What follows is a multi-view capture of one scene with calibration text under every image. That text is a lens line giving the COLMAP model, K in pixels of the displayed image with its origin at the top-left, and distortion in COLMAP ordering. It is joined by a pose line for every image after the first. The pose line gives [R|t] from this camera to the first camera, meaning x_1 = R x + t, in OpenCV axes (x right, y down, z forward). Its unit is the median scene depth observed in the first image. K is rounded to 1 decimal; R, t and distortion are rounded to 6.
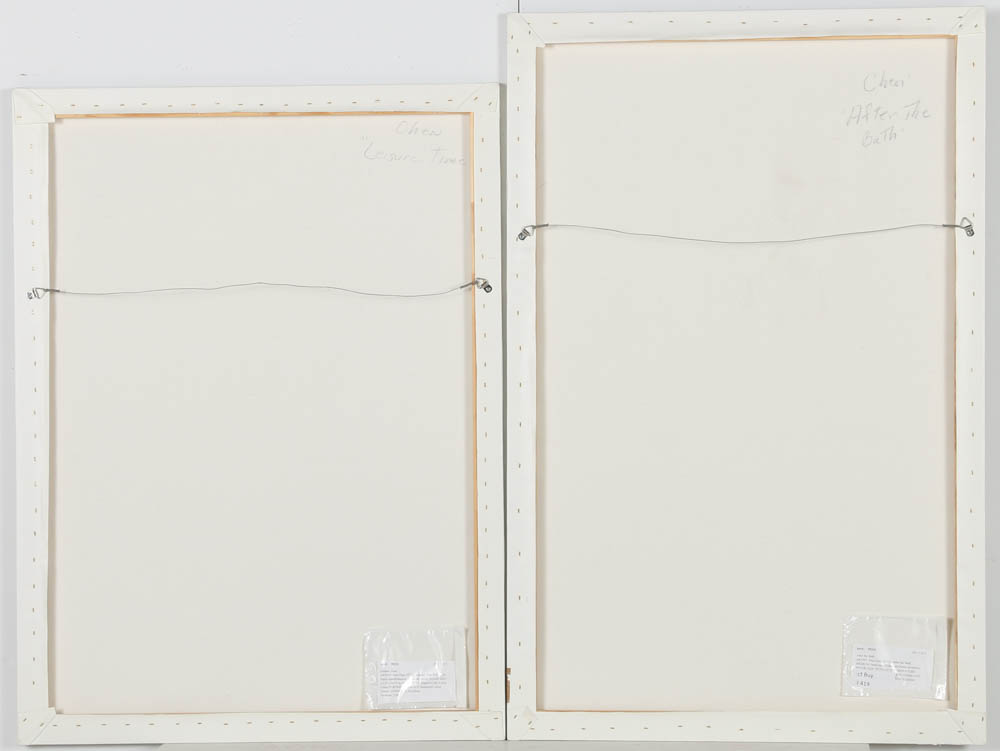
lens RADIAL K [[2246.1, 0, 500.7], [0, 2246.1, 374.6], [0, 0, 1]] dist [-0.047742, 0.000000]
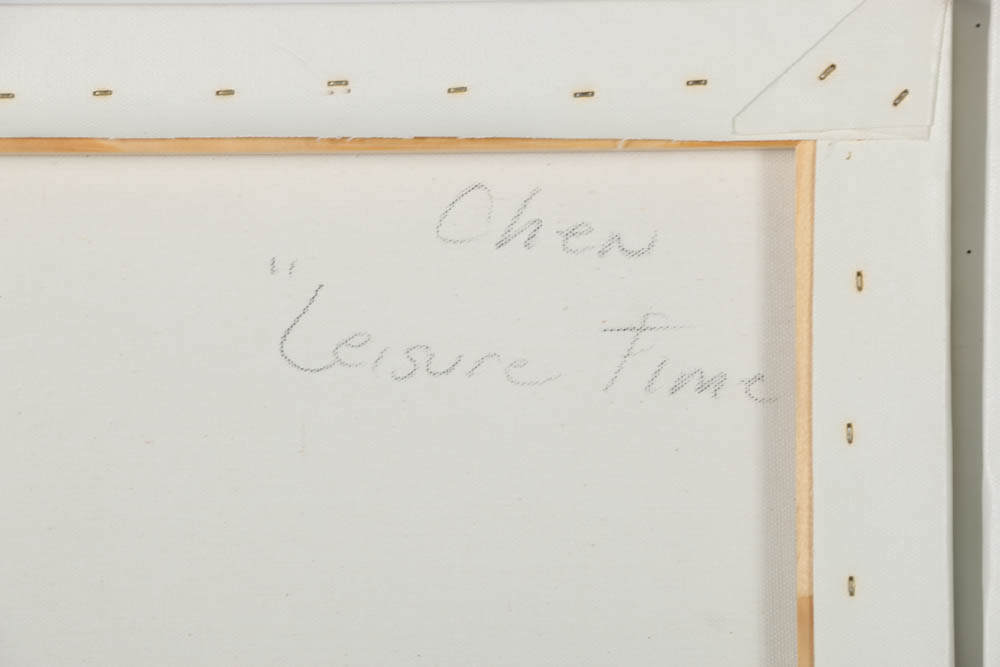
lens RADIAL K [[5958.1, 0, 502.5], [0, 5958.1, 336.6], [0, 0, 1]] dist [2.147013, 0.000000]
pose [[0.997345, 0.004510, -0.072682, -0.001088], [-0.010532, 0.996519, -0.082695, -0.054878], [0.072056, 0.083241, 0.993921, 0.466632]]
